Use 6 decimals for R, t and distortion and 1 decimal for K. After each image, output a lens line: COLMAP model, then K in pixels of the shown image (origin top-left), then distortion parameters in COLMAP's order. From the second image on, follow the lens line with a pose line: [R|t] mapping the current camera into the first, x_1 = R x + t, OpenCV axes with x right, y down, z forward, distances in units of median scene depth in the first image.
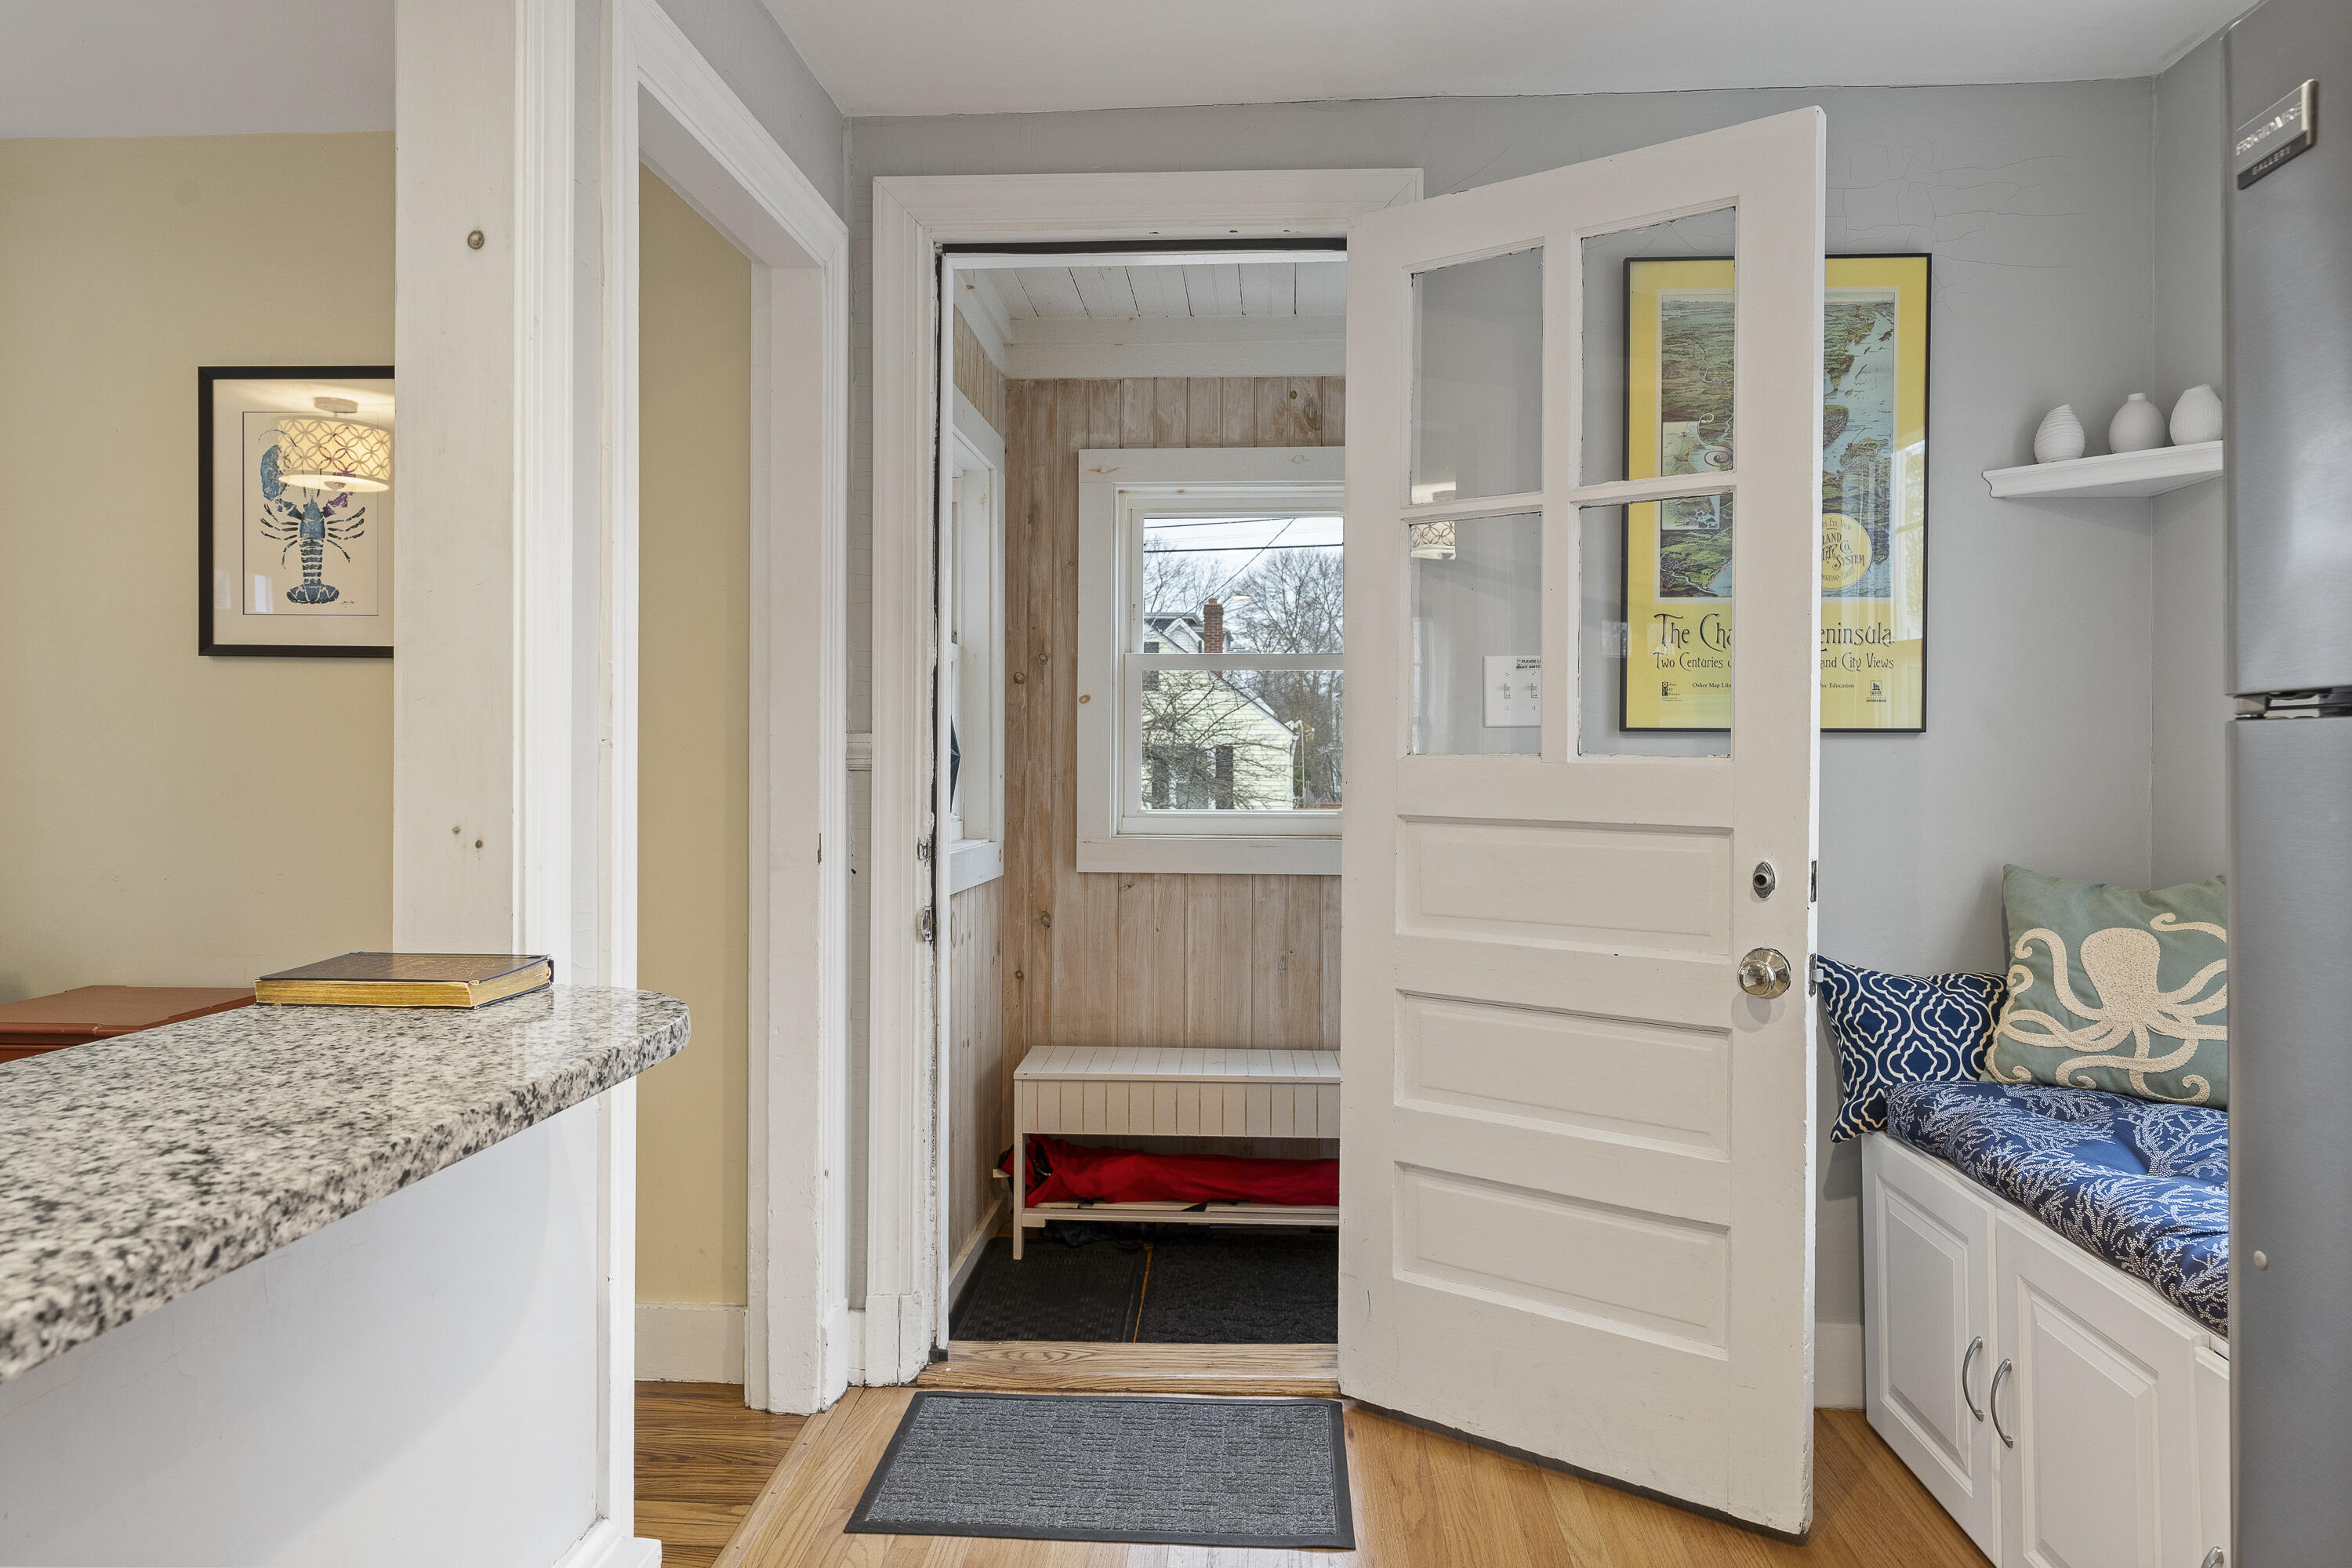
lens RADIAL K [[1487.8, 0, 1168.5], [0, 1487.8, 772.5], [0, 0, 1]] dist [0.000121, 0.000094]
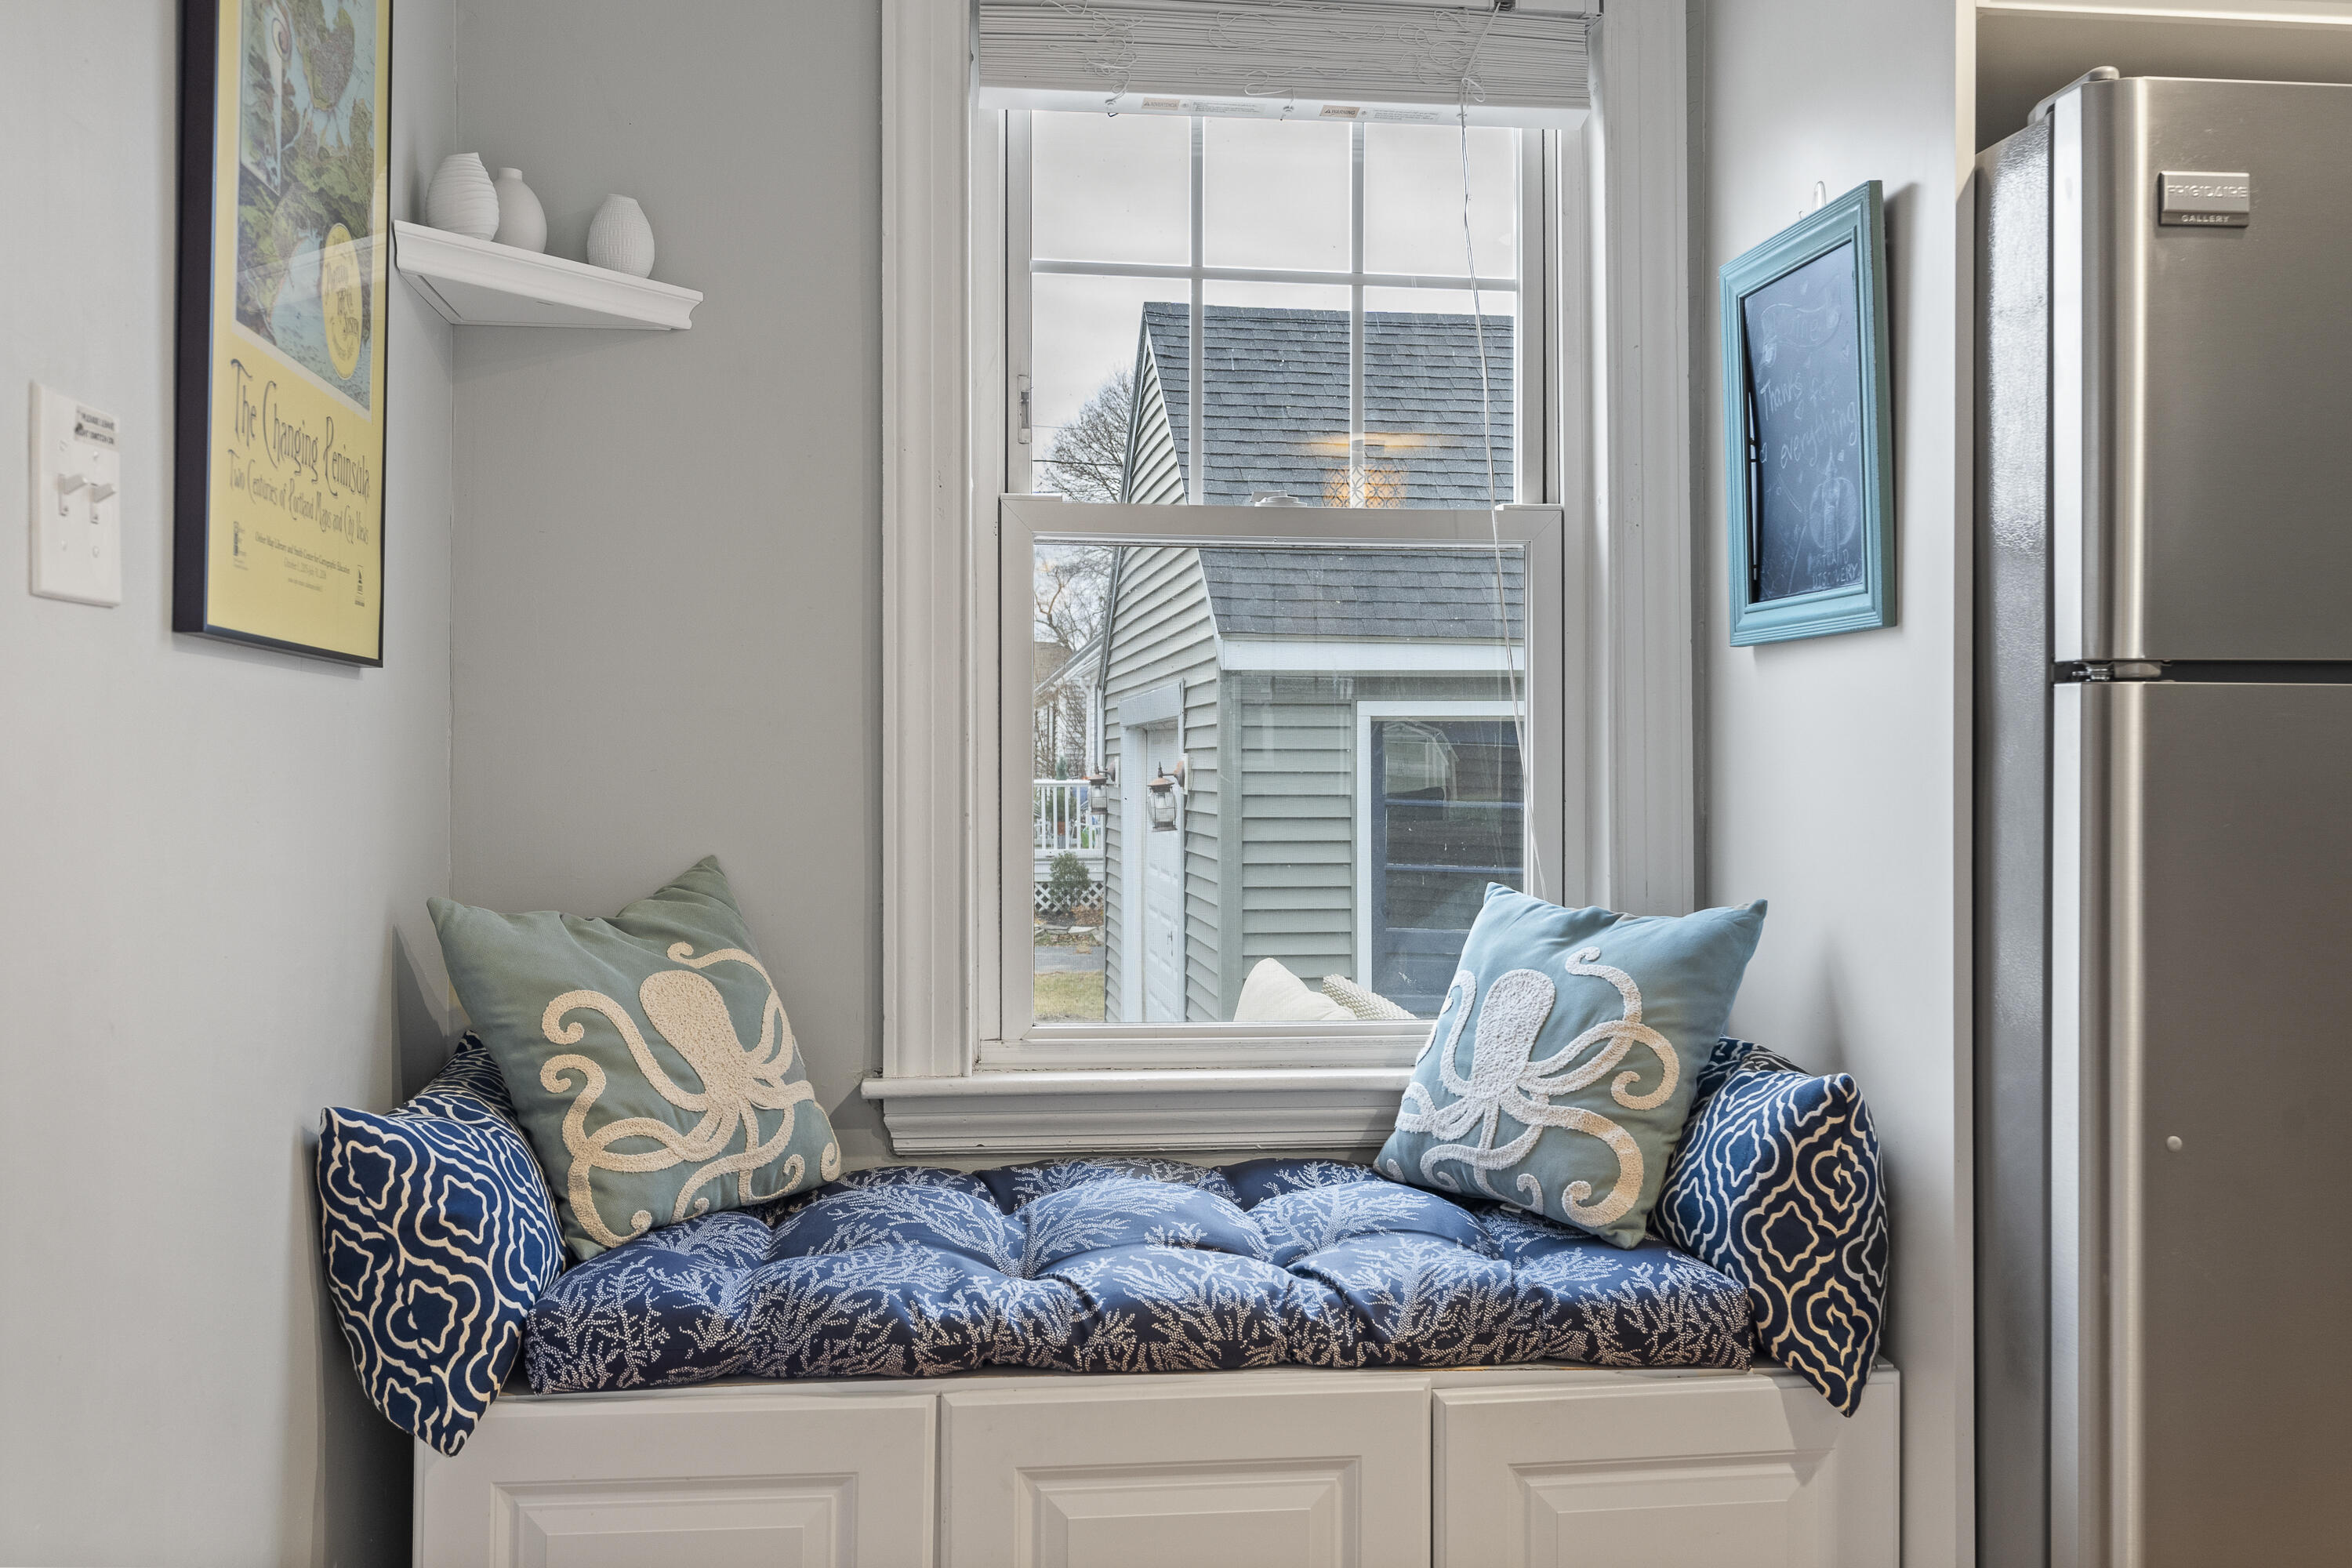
lens RADIAL K [[2032.1, 0, 1176.0], [0, 2032.1, 784.0], [0, 0, 1]] dist [-0.004180, -0.002047]
pose [[-0.196032, -0.009902, 0.980547, -0.315790], [0.003411, 0.999936, 0.010780, 0.010011], [-0.980591, 0.005458, -0.195986, 0.970225]]
